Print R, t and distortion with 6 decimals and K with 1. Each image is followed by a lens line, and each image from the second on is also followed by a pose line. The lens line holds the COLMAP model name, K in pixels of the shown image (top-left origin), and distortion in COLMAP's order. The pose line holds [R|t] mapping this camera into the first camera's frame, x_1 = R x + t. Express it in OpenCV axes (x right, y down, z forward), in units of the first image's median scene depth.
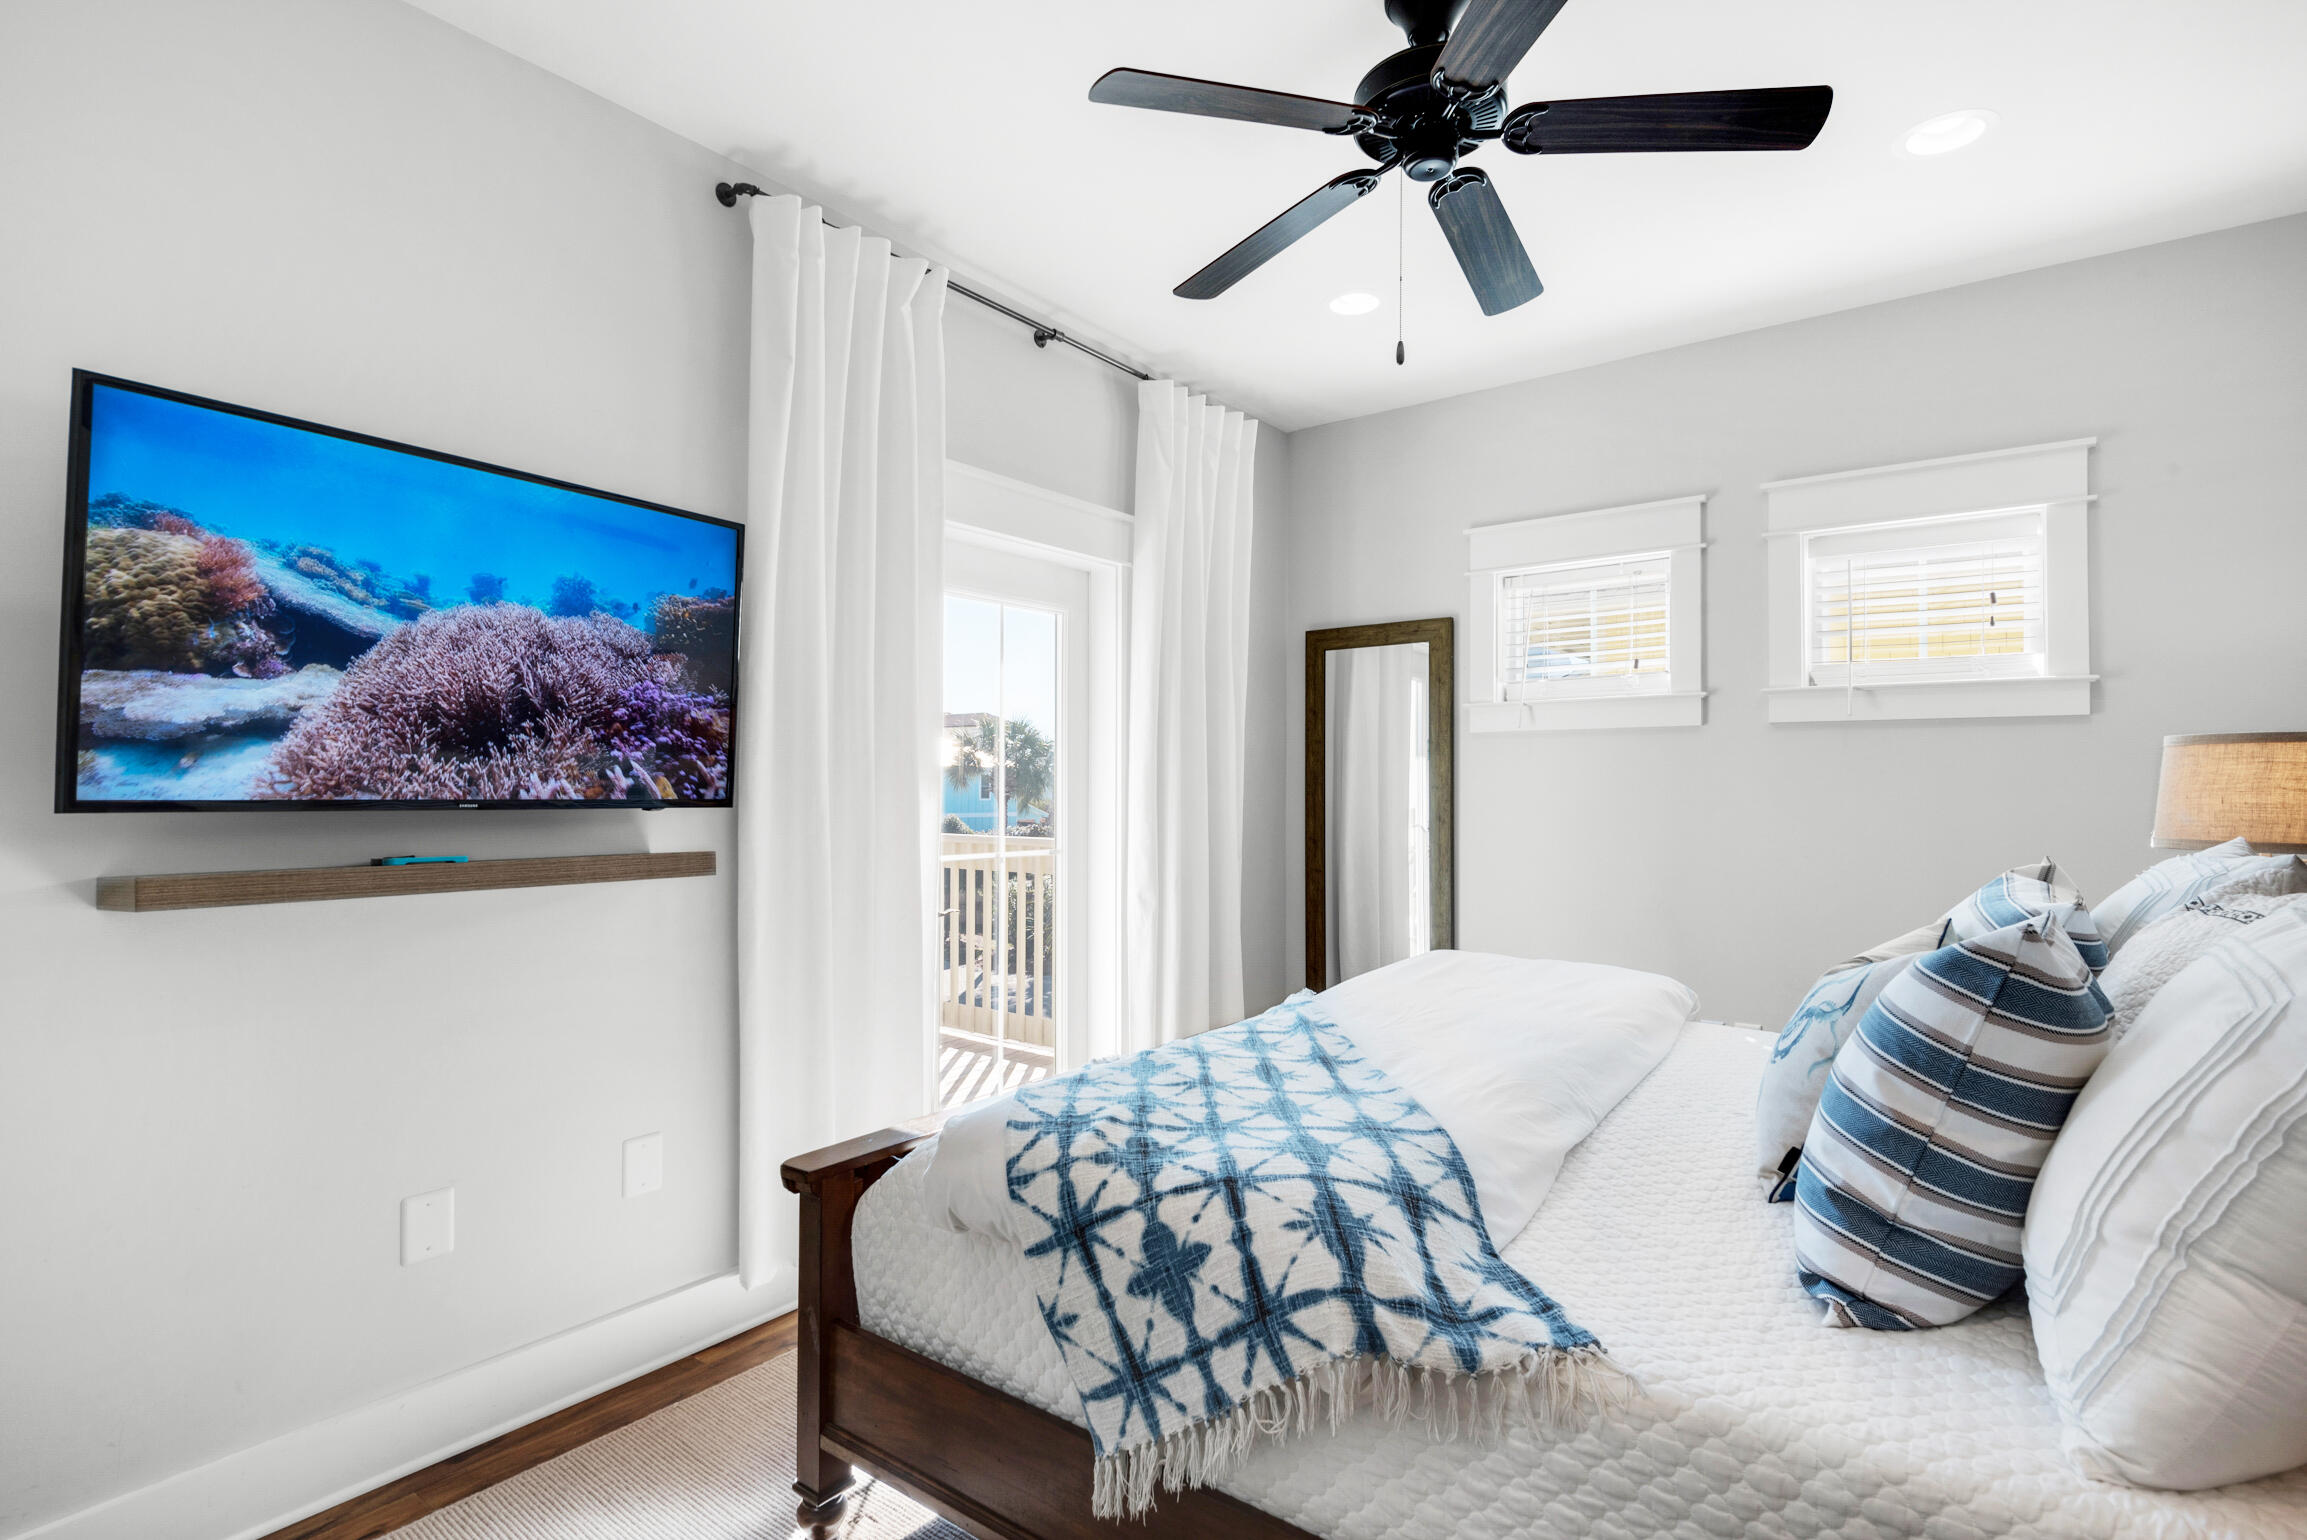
lens RADIAL K [[1110.7, 0, 1153.5], [0, 1110.7, 770.0], [0, 0, 1]] dist [0.022296, -0.021303]
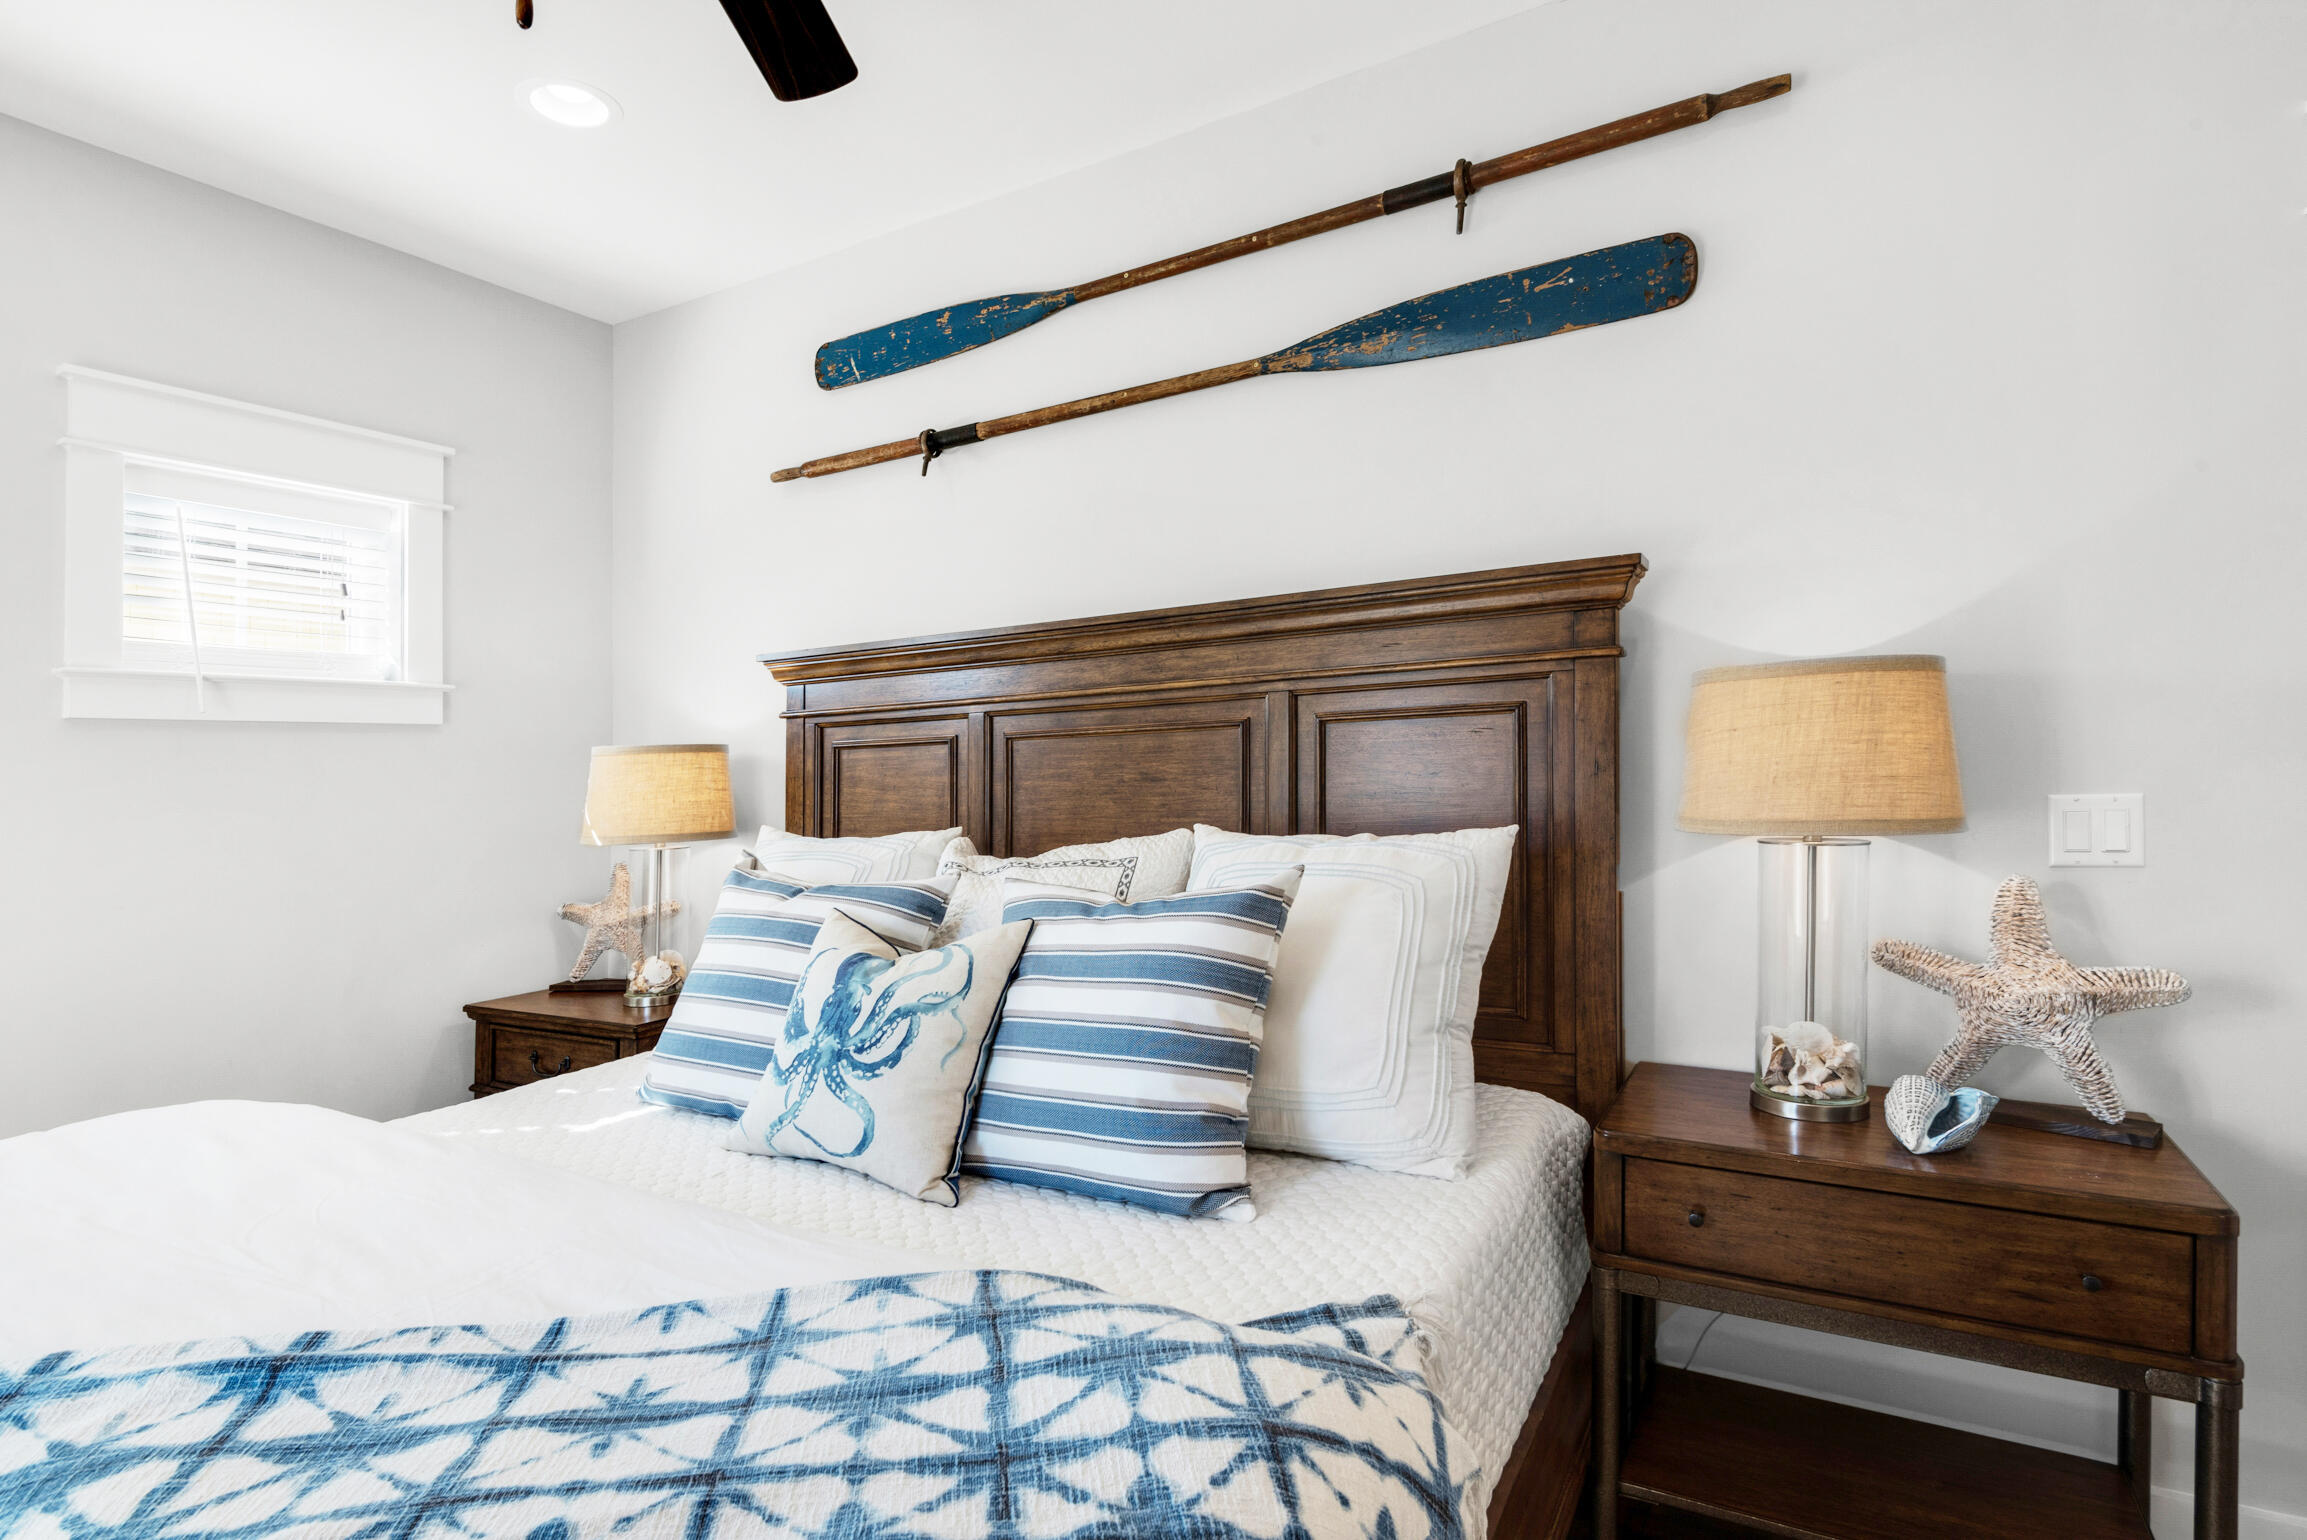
lens RADIAL K [[1110.7, 0, 1153.5], [0, 1110.7, 770.0], [0, 0, 1]] dist [0.022296, -0.021303]
pose [[-0.114980, 0.000208, 0.993368, -0.405665], [0.021875, 0.999758, 0.002323, 0.005275], [-0.993127, 0.021996, -0.114957, 0.863101]]
